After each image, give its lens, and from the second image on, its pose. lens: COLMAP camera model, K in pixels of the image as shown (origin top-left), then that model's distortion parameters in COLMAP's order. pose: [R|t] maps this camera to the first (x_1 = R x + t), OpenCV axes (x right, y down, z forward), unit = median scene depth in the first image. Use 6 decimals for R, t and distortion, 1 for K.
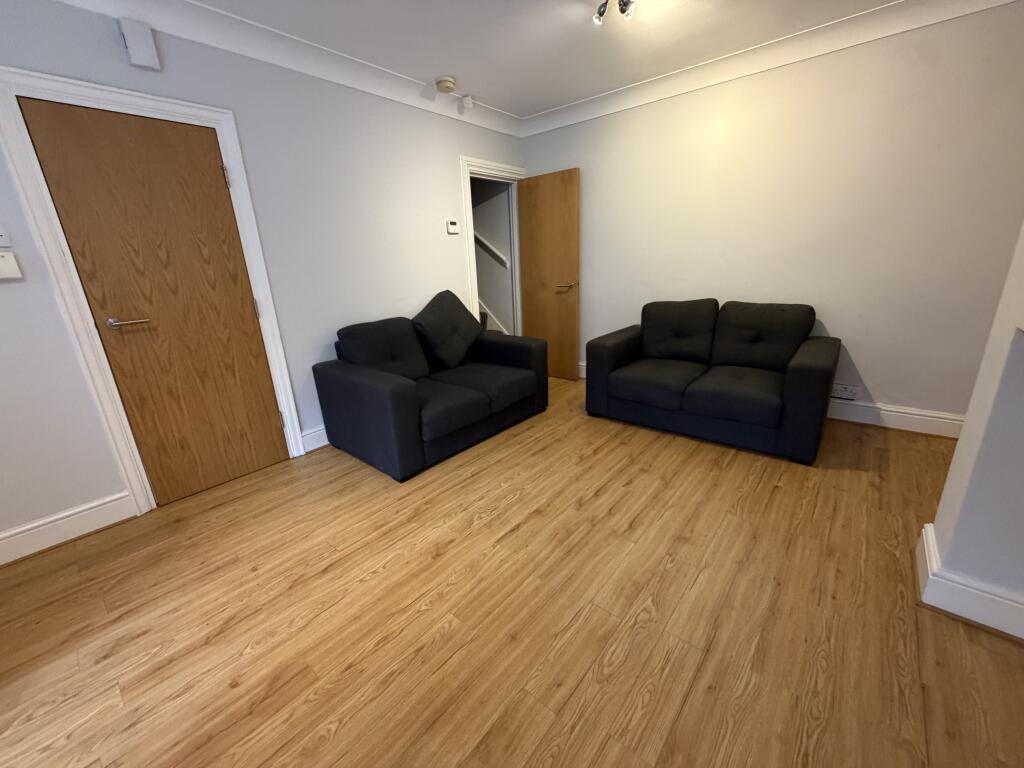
lens RADIAL K [[408.6, 0, 512.0], [0, 408.6, 384.0], [0, 0, 1]] dist [-0.002134, -0.000420]
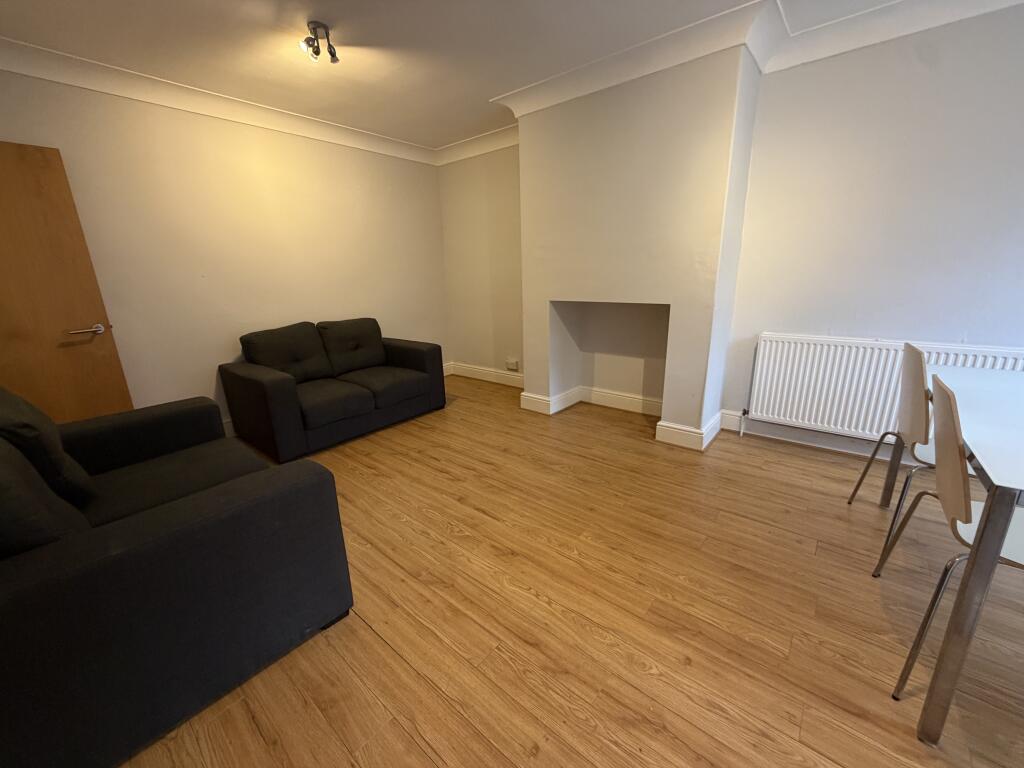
lens RADIAL K [[408.6, 0, 512.0], [0, 408.6, 384.0], [0, 0, 1]] dist [-0.002134, -0.000420]
pose [[-0.004561, -0.224763, 0.974403, -1.091962], [0.328802, 0.919896, 0.213730, -0.189039], [-0.944388, 0.321360, 0.069707, 0.806767]]
